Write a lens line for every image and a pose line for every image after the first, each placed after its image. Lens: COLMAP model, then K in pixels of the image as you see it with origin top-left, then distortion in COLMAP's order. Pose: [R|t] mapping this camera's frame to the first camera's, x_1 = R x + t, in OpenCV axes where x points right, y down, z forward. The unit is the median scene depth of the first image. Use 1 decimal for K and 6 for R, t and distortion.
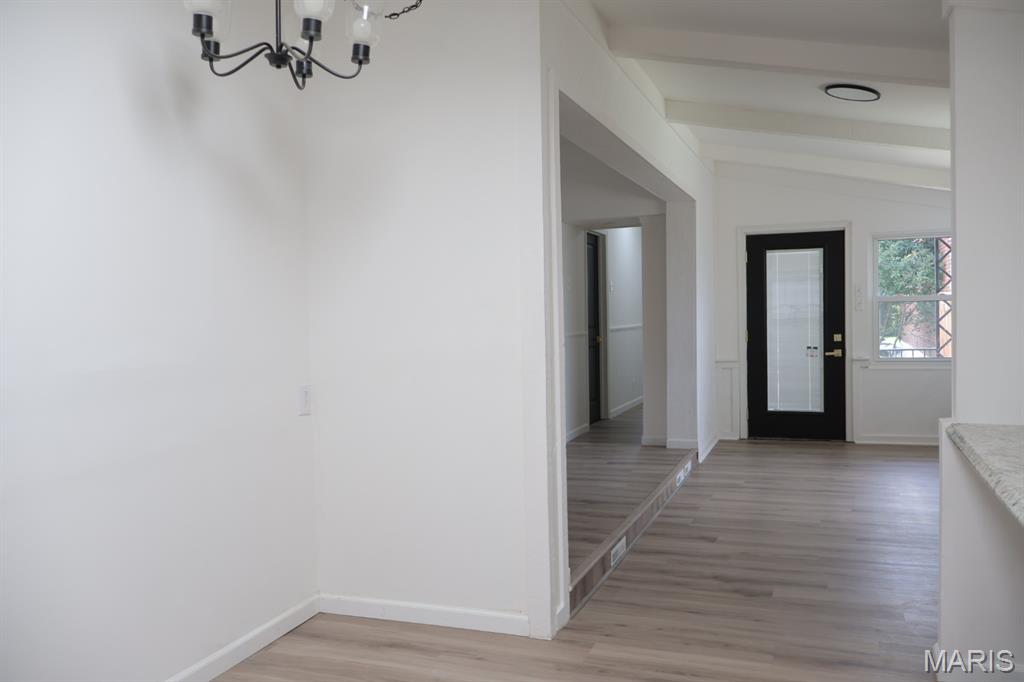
lens RADIAL K [[871.9, 0, 512.0], [0, 871.9, 341.0], [0, 0, 1]] dist [0.006842, 0.006508]
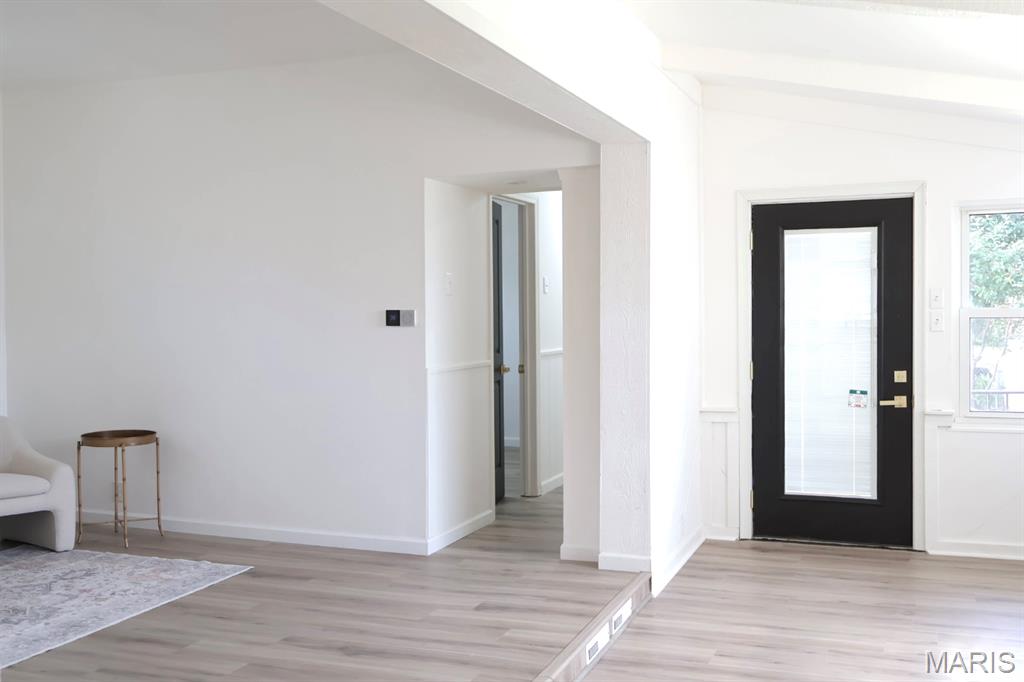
lens RADIAL K [[1062.2, 0, 512.0], [0, 1062.2, 341.0], [0, 0, 1]] dist [0.007666, -0.005625]
pose [[0.999844, 0.008840, -0.015311, 0.116483], [-0.008839, 0.999961, 0.000172, -0.025625], [0.015311, -0.000036, 0.999883, 0.264043]]
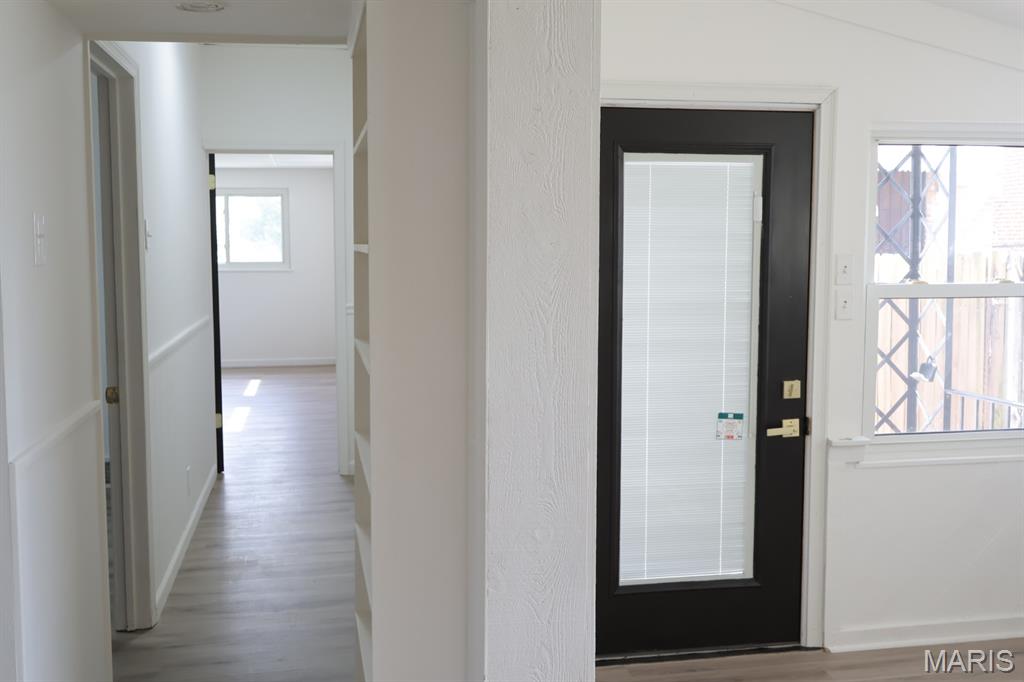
lens RADIAL K [[1062.2, 0, 512.0], [0, 1062.2, 341.0], [0, 0, 1]] dist [0.007666, -0.005625]
pose [[0.857222, -0.029743, 0.514087, 0.023754], [0.000395, 0.998368, 0.057102, -0.051874], [-0.514946, -0.048746, 0.855835, 0.654717]]
